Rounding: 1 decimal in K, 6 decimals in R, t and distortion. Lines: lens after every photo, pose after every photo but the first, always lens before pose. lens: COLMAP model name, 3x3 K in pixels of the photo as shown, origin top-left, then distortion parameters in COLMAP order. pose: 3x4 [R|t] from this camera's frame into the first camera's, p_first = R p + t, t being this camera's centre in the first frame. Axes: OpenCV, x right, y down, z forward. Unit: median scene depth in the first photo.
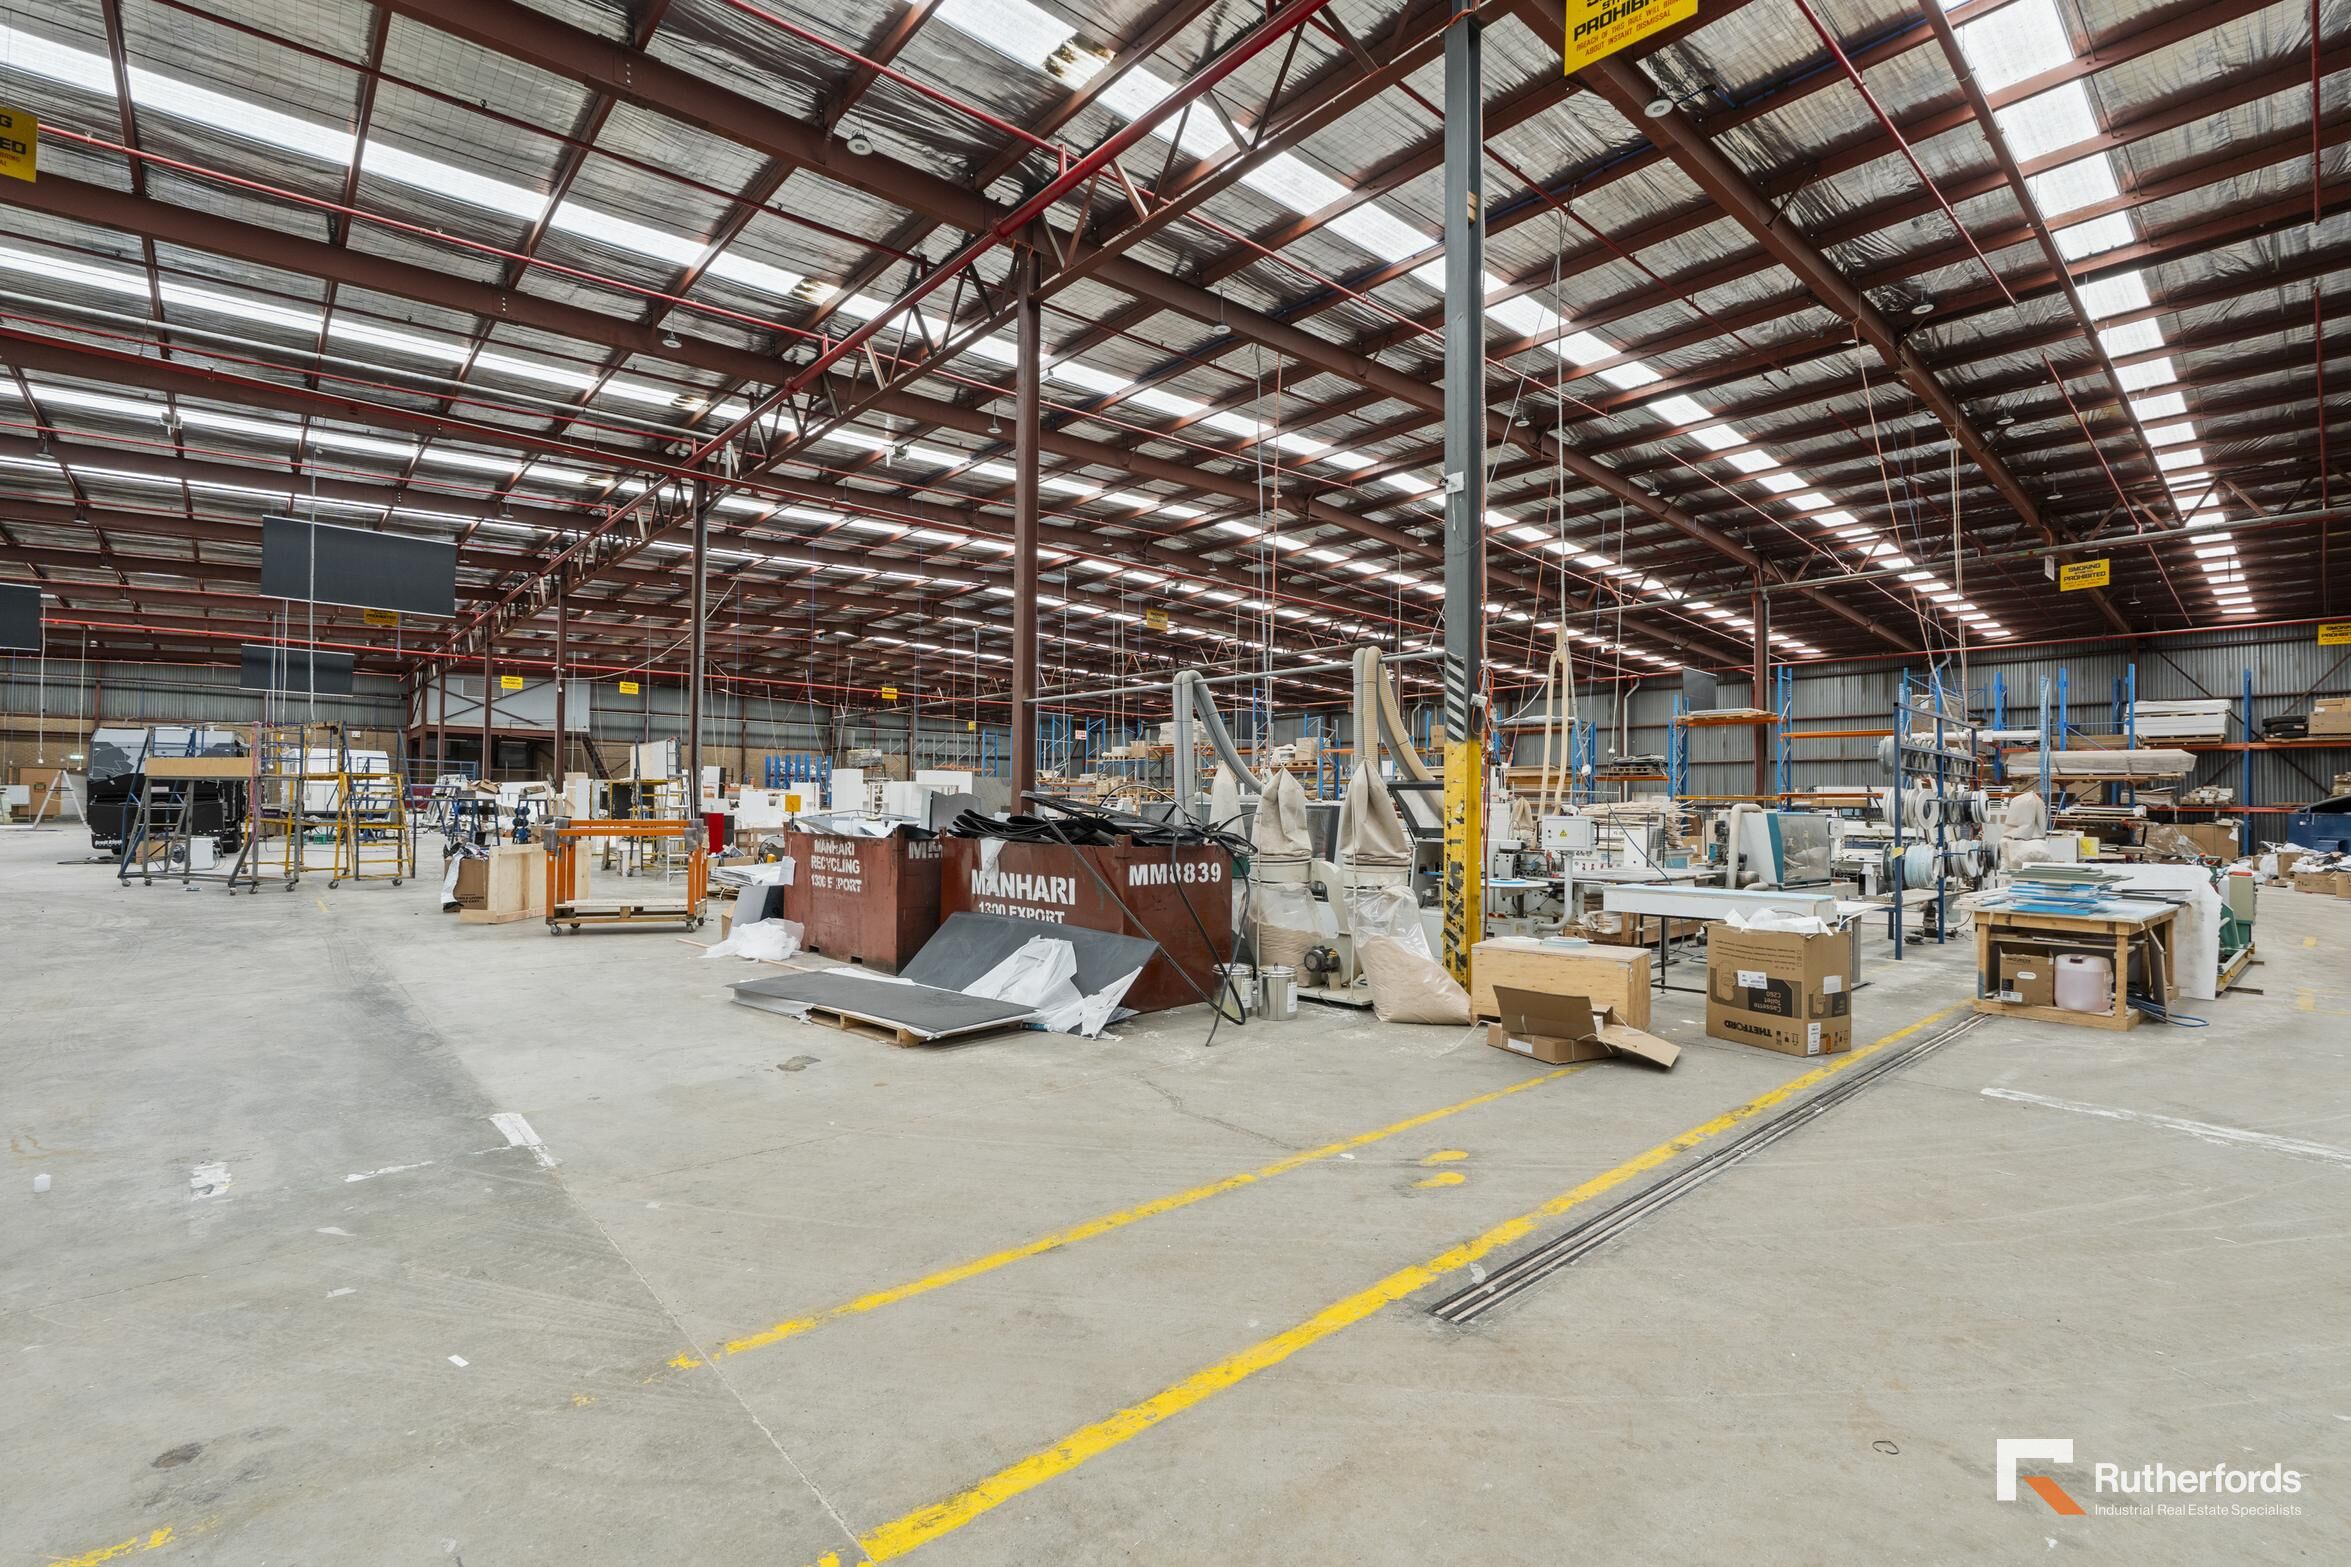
lens RADIAL K [[1009.9, 0, 1175.5], [0, 1009.9, 783.5], [0, 0, 1]] dist [-0.000466, -0.000030]
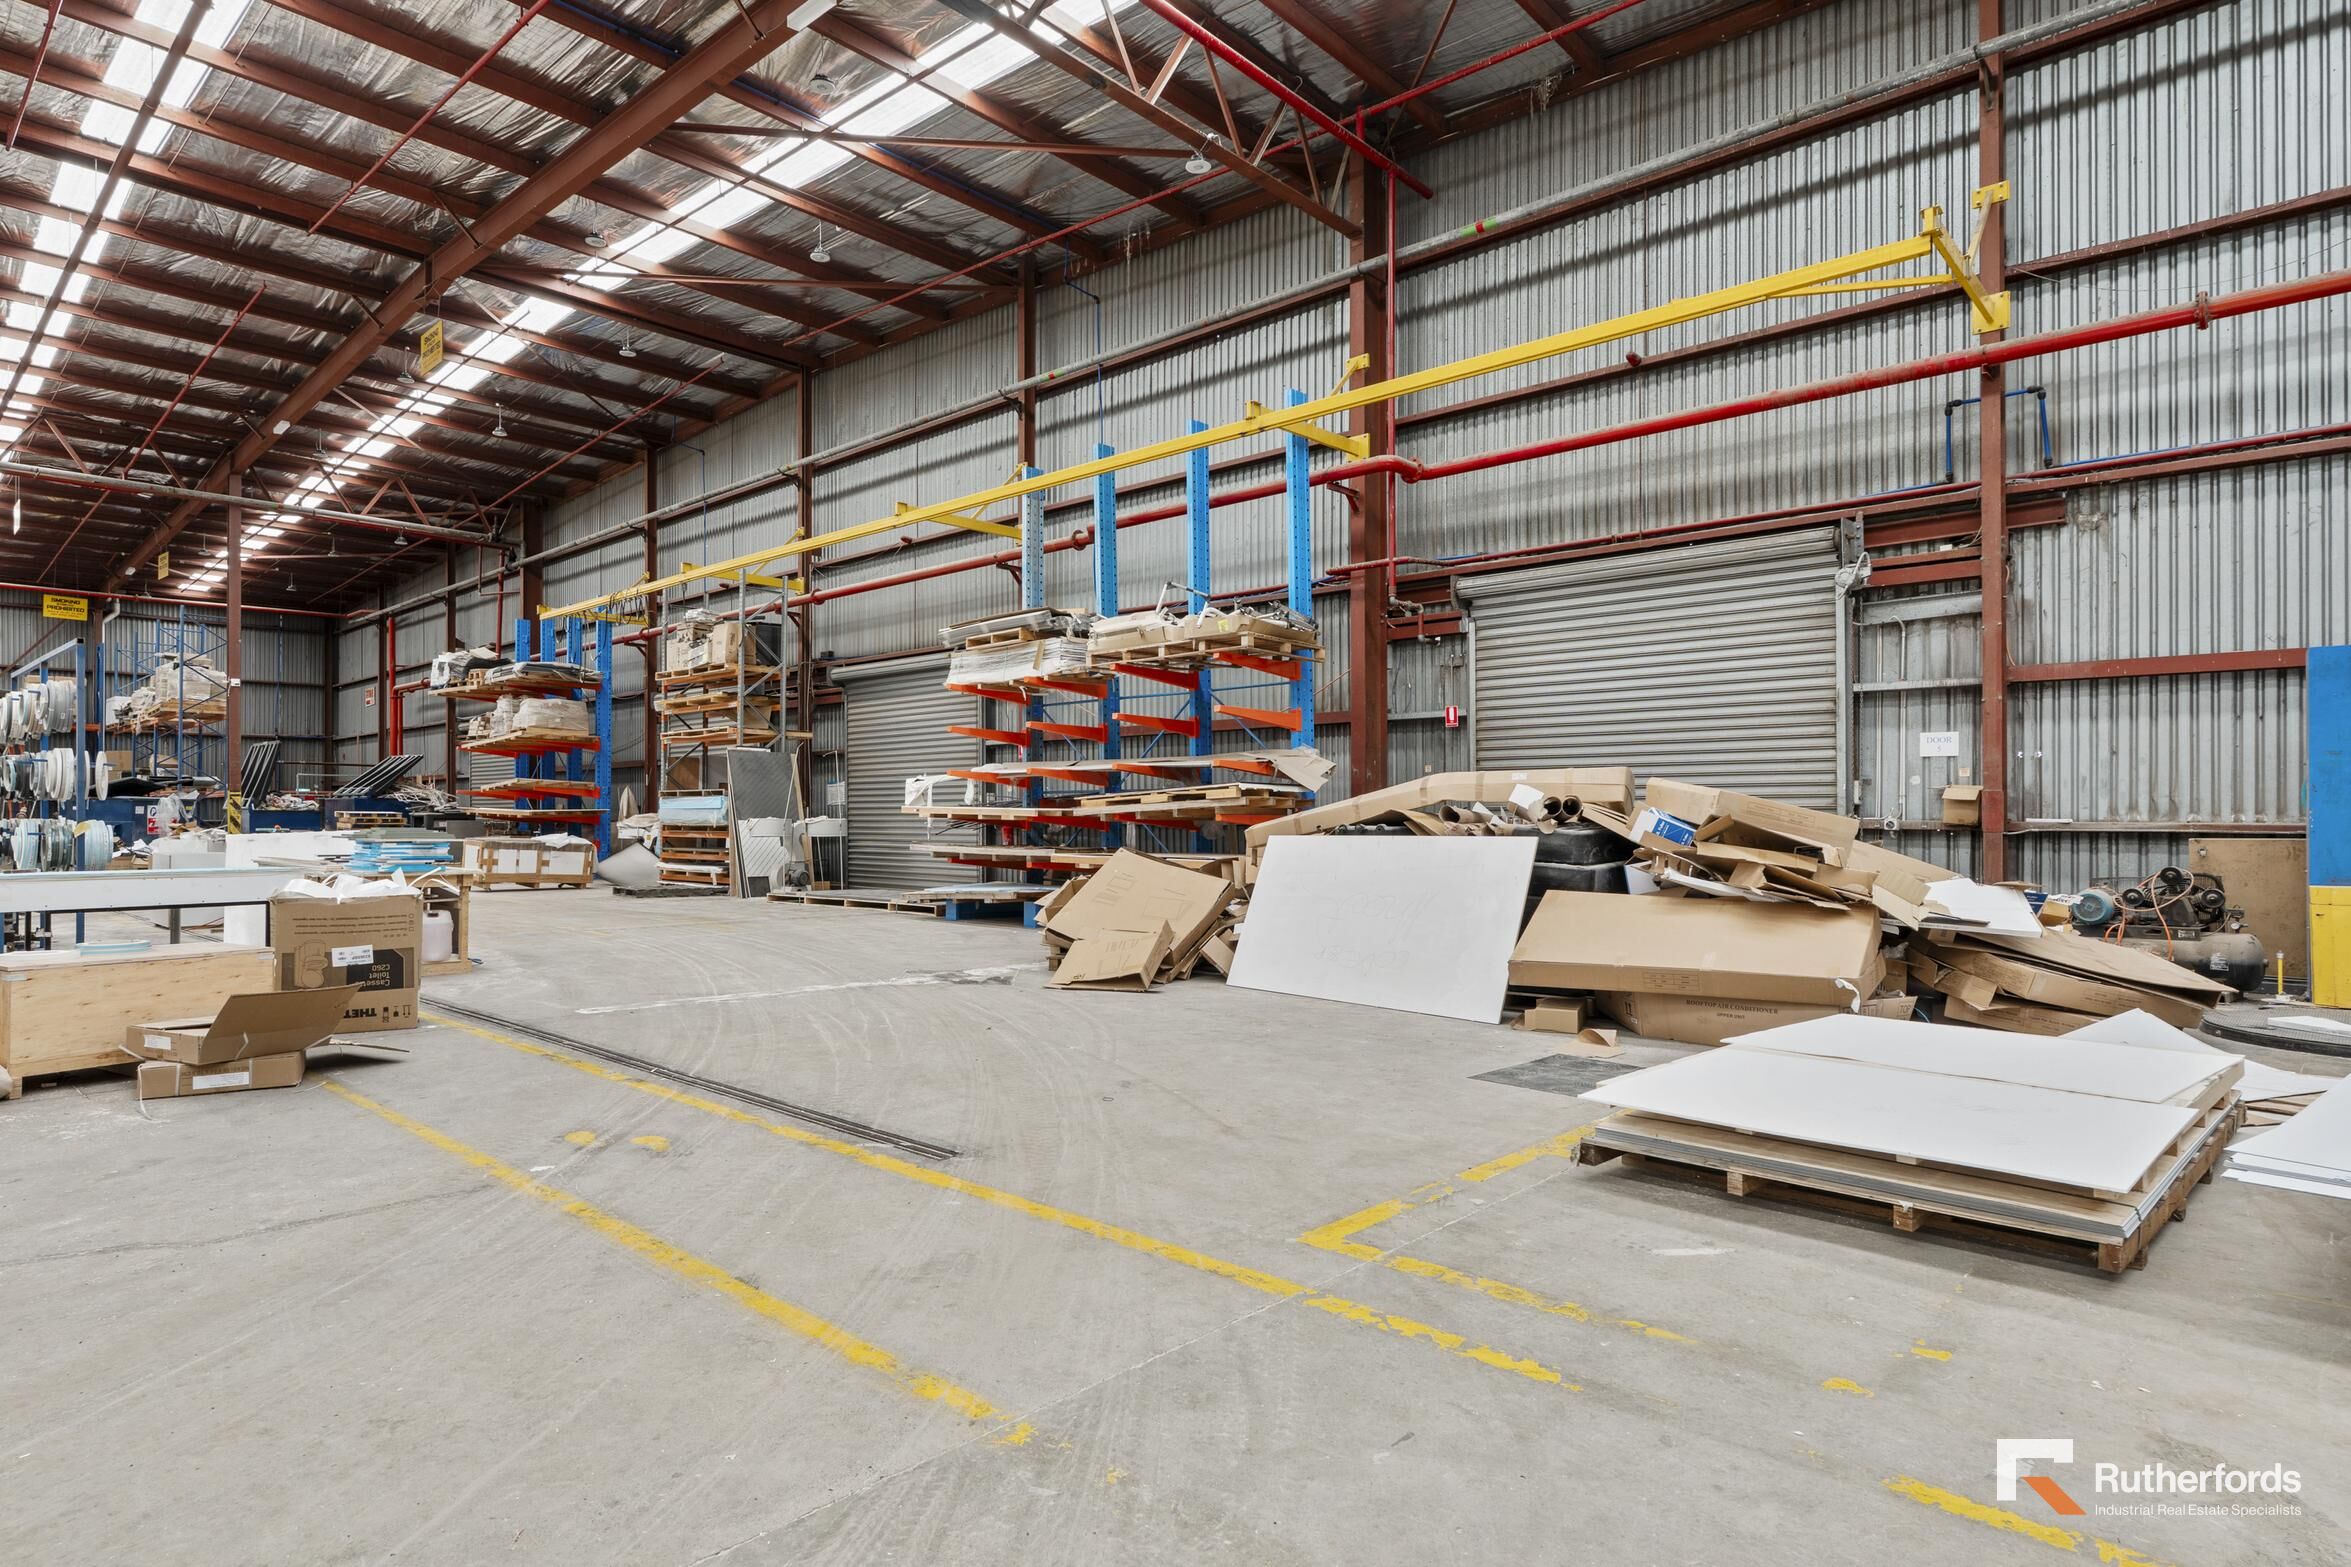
lens RADIAL K [[1288.1, 0, 1180.1], [0, 1288.1, 815.8], [0, 0, 1]] dist [0.001239, 0.000259]
pose [[-0.095873, -0.007199, 0.995368, -0.900597], [-0.025262, 0.999669, 0.004797, 0.080957], [-0.995073, -0.024685, -0.096023, 0.631164]]
